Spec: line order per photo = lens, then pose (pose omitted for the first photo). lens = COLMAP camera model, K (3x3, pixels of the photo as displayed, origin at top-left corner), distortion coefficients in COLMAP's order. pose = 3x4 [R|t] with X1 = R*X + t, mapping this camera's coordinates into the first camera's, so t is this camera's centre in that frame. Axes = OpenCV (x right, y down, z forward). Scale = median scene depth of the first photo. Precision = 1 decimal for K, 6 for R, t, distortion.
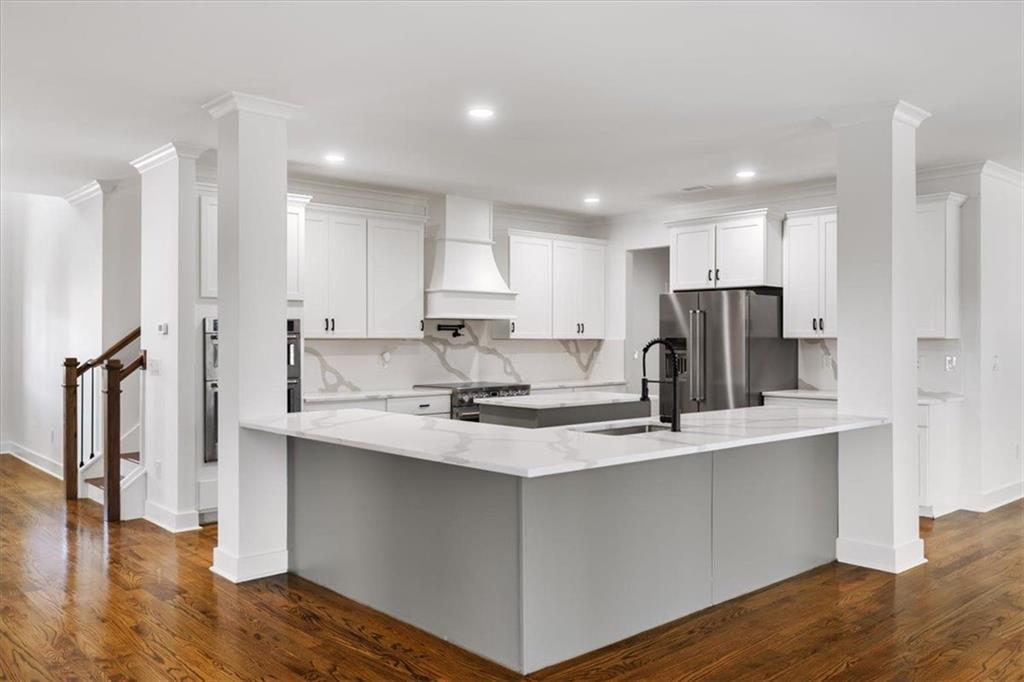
lens RADIAL K [[829.5, 0, 513.2], [0, 829.5, 335.7], [0, 0, 1]] dist [-0.007749, 0.012870]
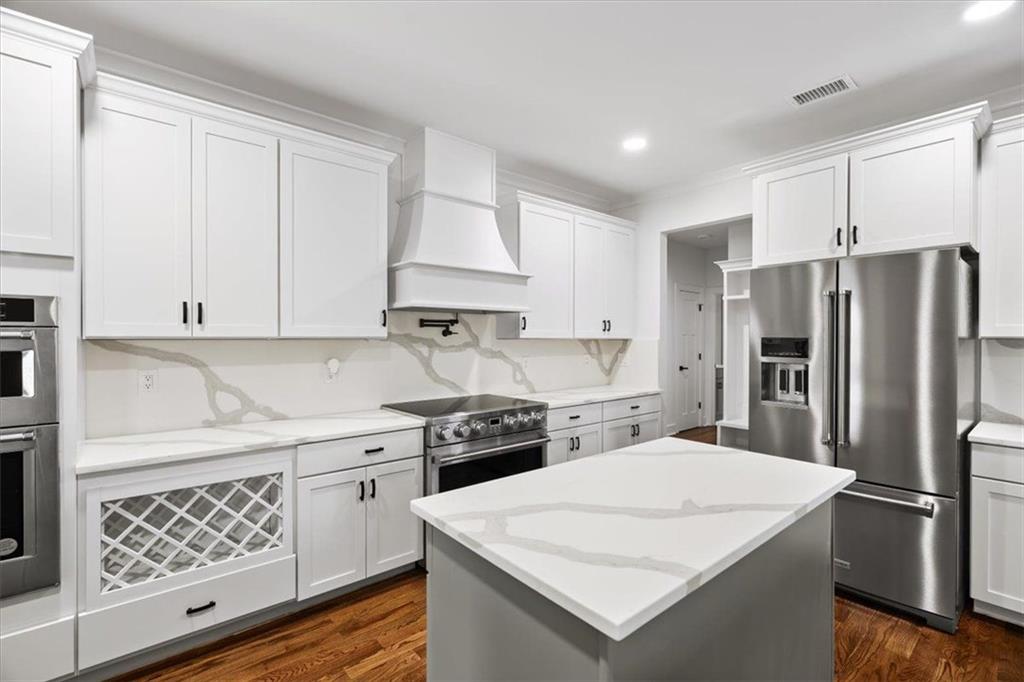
lens RADIAL K [[458.6, 0, 512.8], [0, 458.6, 341.2], [0, 0, 1]] dist [0.003135, 0.000170]
pose [[0.999461, 0.001115, -0.032816, 0.003514], [-0.000755, 0.999939, 0.011000, 0.001821], [0.032826, -0.010969, 0.999401, 0.619828]]
